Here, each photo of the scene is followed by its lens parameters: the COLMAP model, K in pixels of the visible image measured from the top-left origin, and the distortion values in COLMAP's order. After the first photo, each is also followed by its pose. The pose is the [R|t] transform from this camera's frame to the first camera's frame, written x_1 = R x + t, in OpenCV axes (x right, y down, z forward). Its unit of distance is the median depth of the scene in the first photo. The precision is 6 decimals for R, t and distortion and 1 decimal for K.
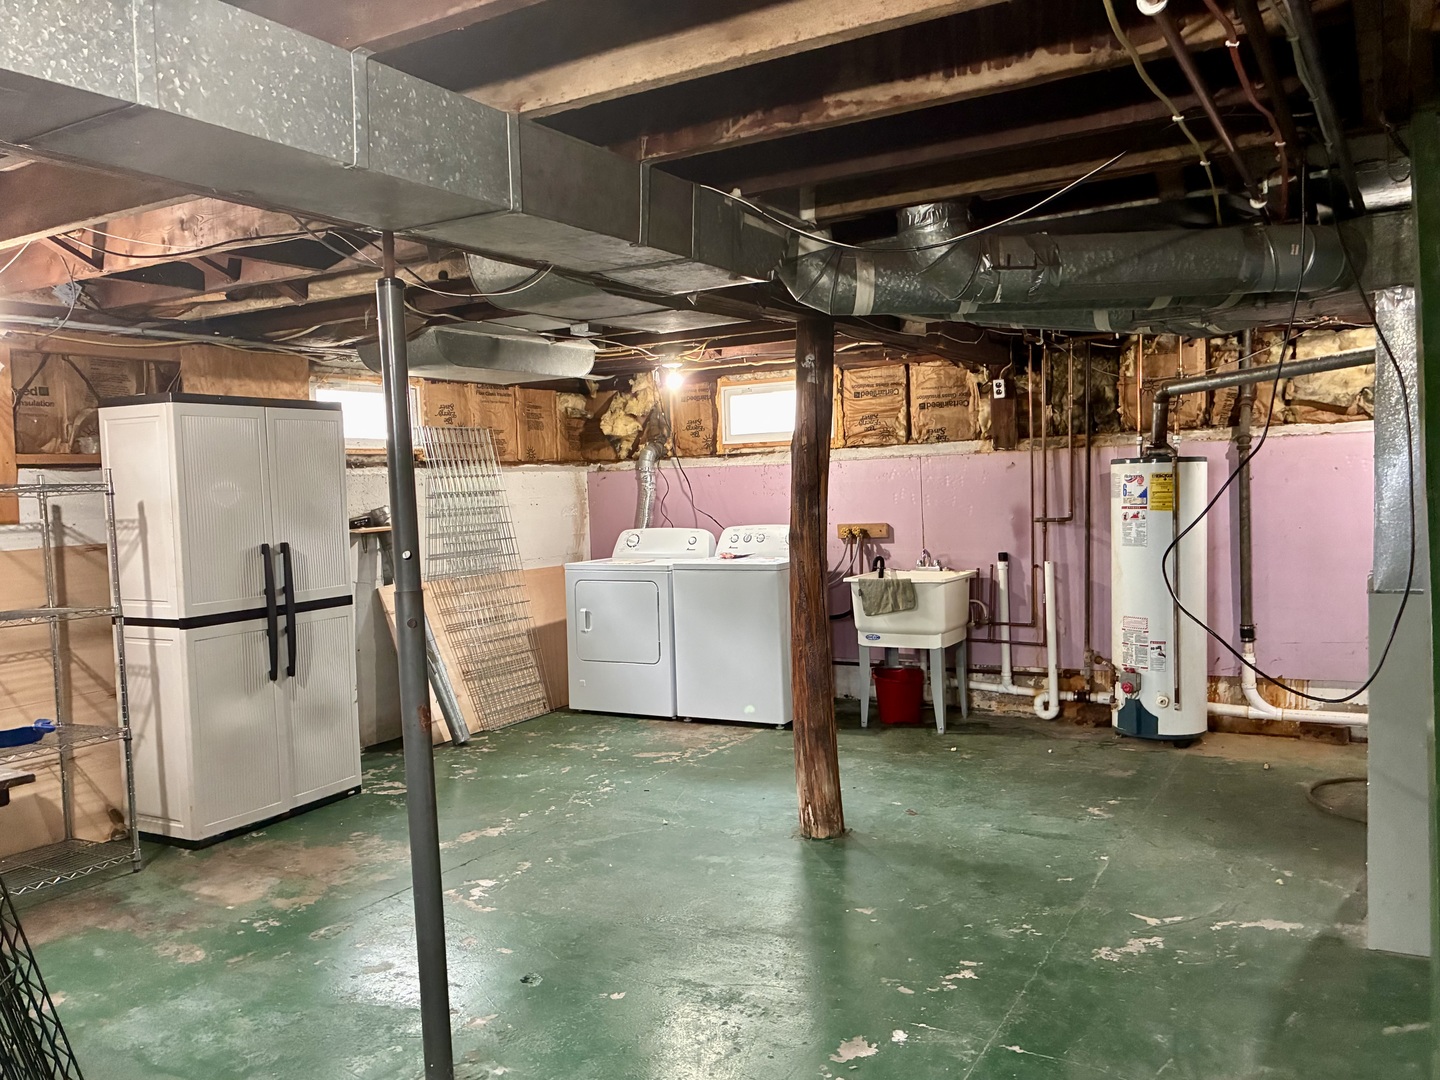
lens RADIAL K [[1151.1, 0, 734.4], [0, 1151.1, 546.5], [0, 0, 1]] dist [0.044893, -0.043633]
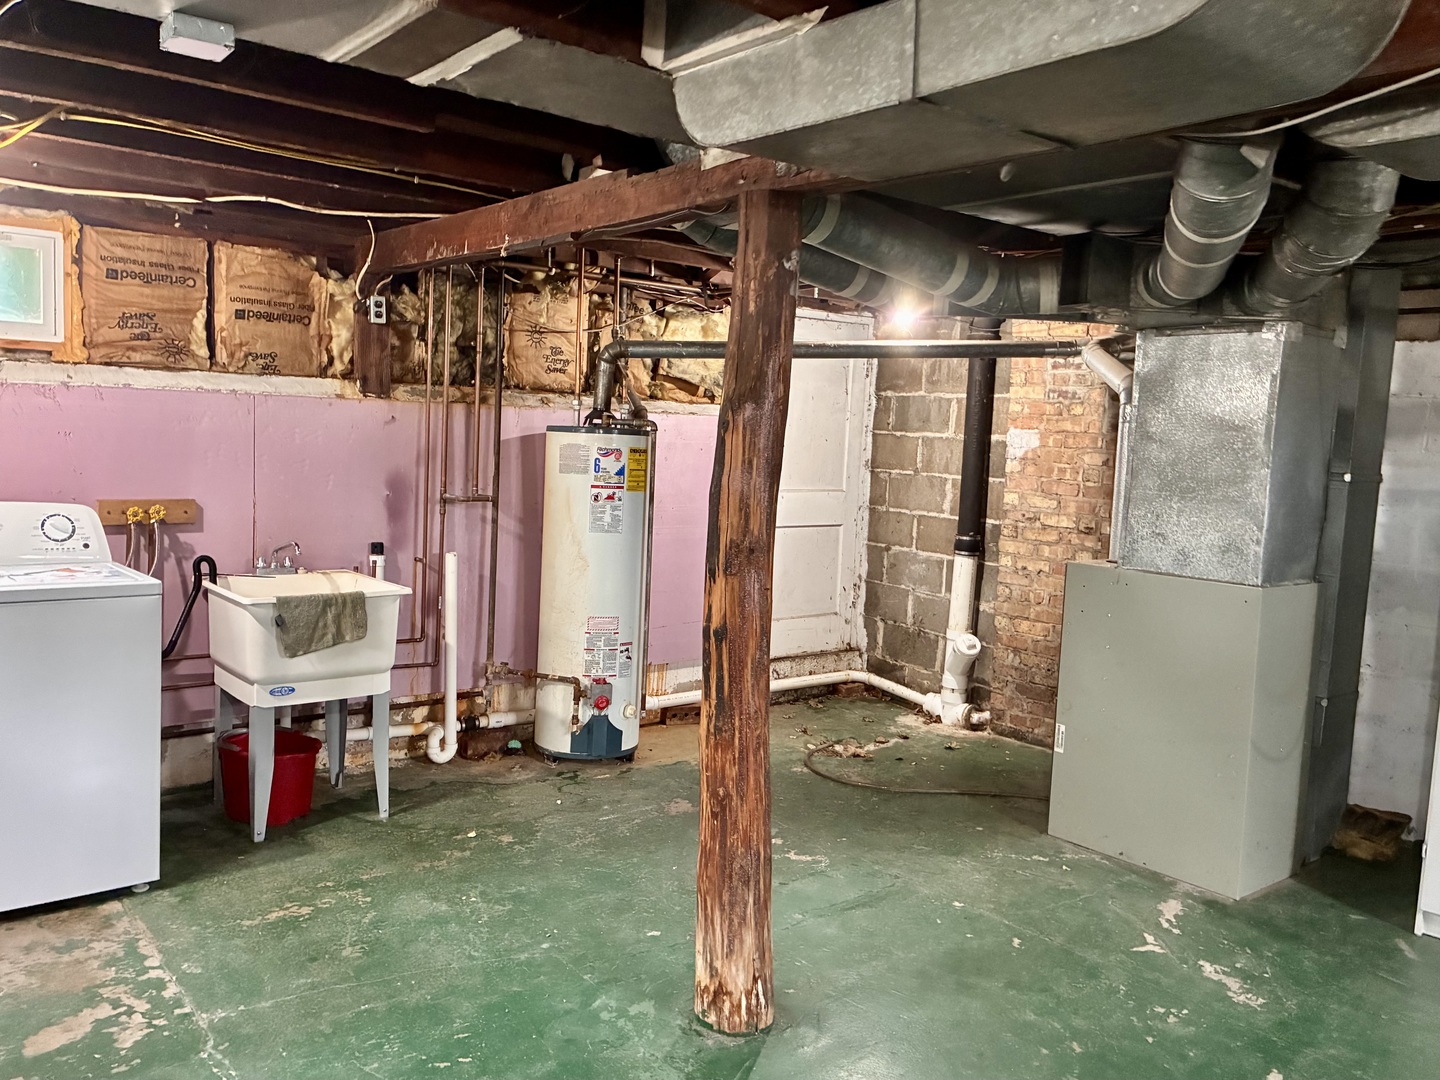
lens RADIAL K [[1151.1, 0, 725.1], [0, 1151.1, 528.5], [0, 0, 1]] dist [0.044893, -0.043633]
pose [[0.360937, -0.026538, 0.932212, -0.396793], [-0.004121, 0.999540, 0.030050, -0.028777], [-0.932581, -0.014688, 0.360662, 0.614495]]
